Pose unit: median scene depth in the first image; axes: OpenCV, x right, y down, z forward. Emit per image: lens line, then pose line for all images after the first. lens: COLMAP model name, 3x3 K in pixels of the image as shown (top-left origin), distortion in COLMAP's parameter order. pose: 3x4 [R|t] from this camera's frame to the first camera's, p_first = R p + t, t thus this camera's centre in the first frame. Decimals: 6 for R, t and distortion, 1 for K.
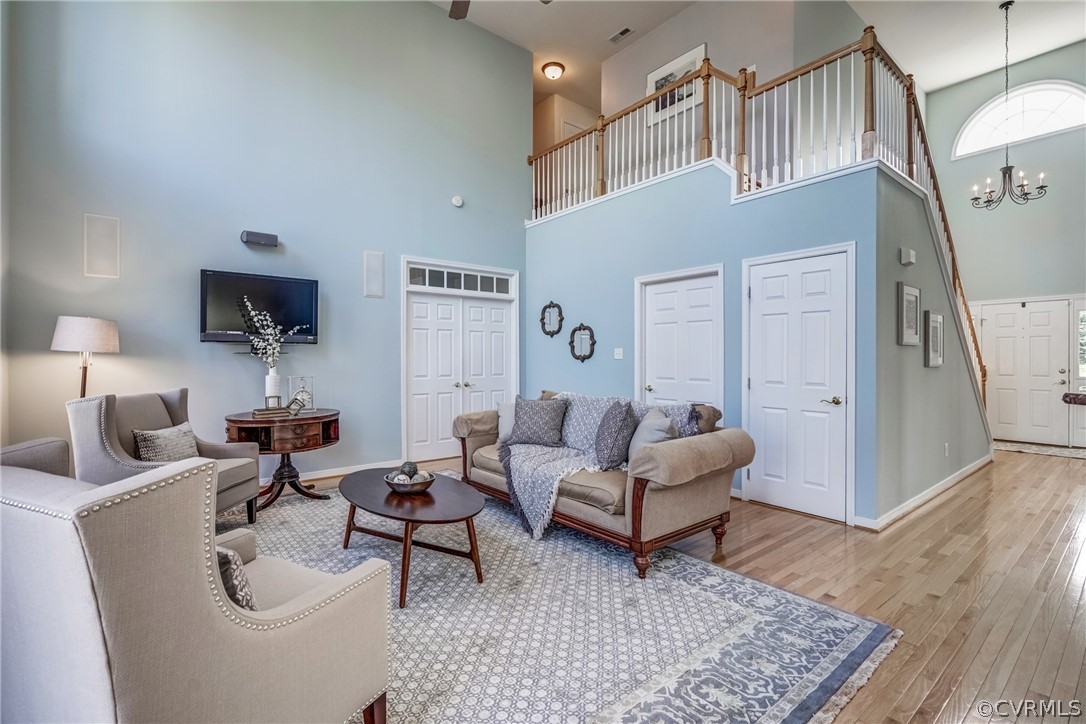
lens RADIAL K [[495.5, 0, 546.2], [0, 495.5, 357.9], [0, 0, 1]] dist [-0.004330, 0.000320]
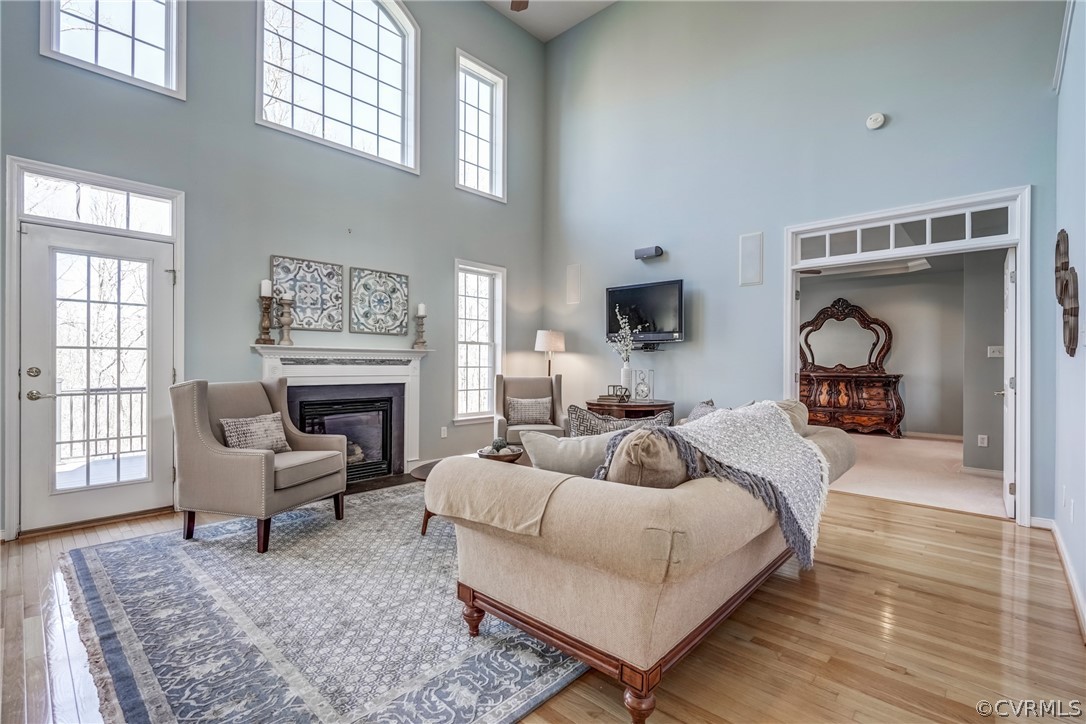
lens RADIAL K [[495.5, 0, 543.4], [0, 495.5, 366.5], [0, 0, 1]] dist [-0.004330, 0.000320]
pose [[0.136715, 0.010340, -0.990556, 0.605455], [-0.002548, 0.999946, 0.010087, 0.020118], [0.990607, 0.001145, 0.136734, 0.642288]]
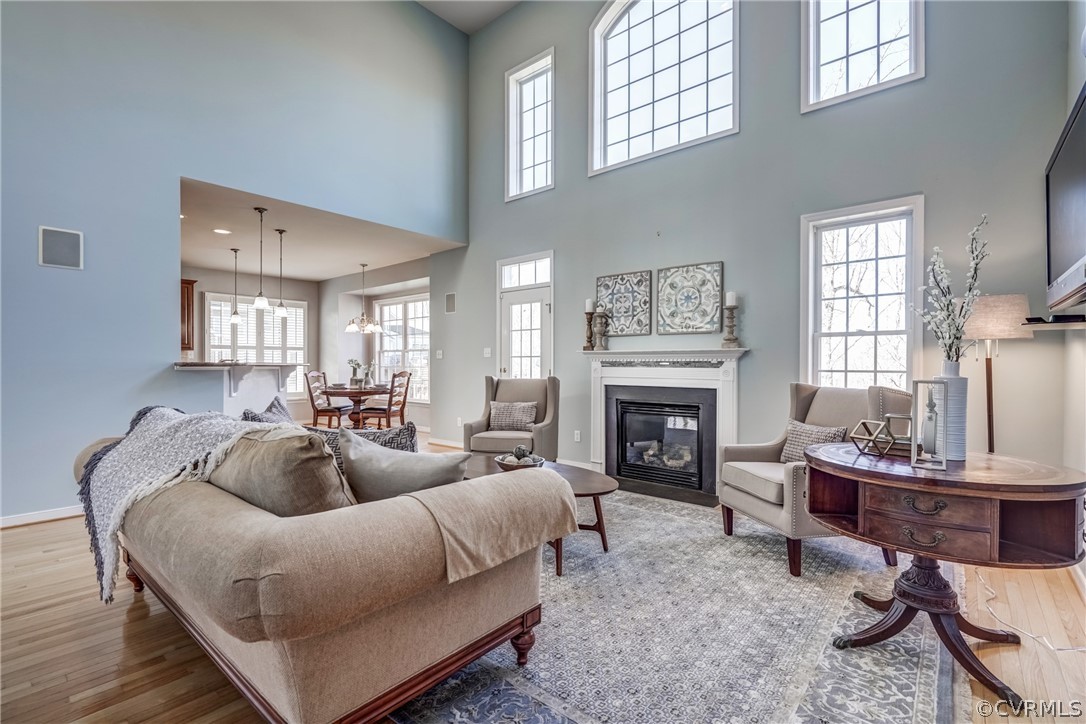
lens RADIAL K [[495.5, 0, 542.0], [0, 495.5, 359.8], [0, 0, 1]] dist [-0.004330, 0.000320]
pose [[-0.982770, 0.020534, -0.183691, -0.075130], [0.019516, 0.999783, 0.007351, 0.000035], [0.183802, 0.003639, -0.982957, 1.401736]]
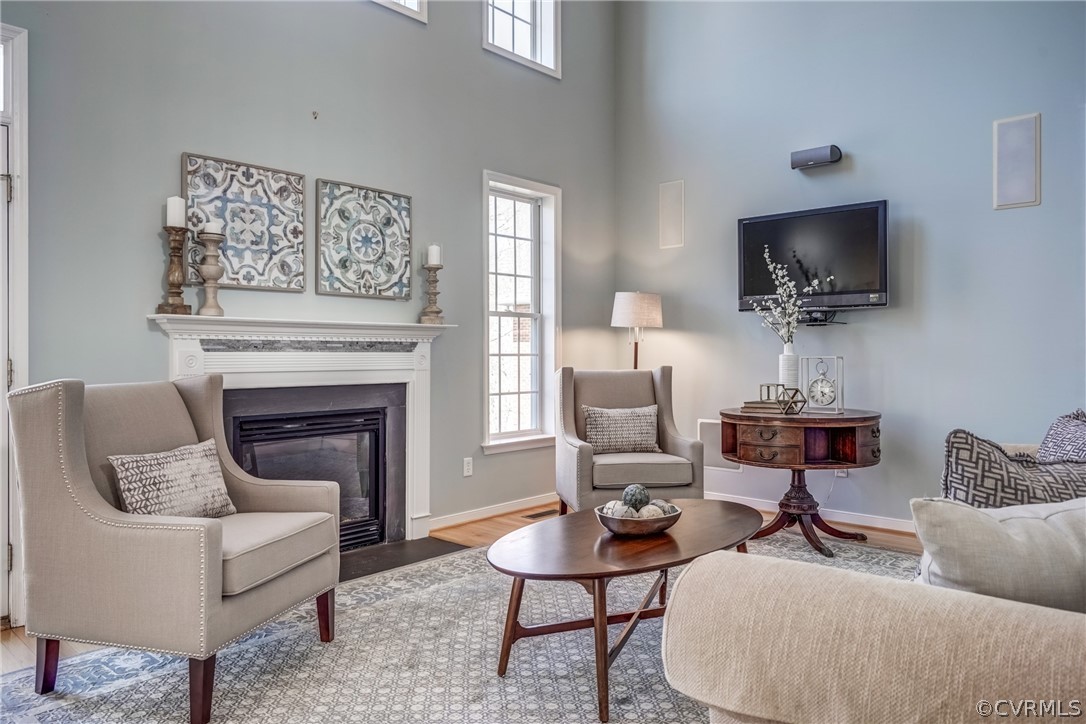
lens RADIAL K [[737.8, 0, 544.0], [0, 737.8, 351.6], [0, 0, 1]] dist [0.008394, -0.005746]
pose [[0.145617, 0.002490, -0.989338, 0.419553], [0.004452, 0.999985, 0.003173, 0.027083], [0.989331, -0.004866, 0.145603, 0.515253]]
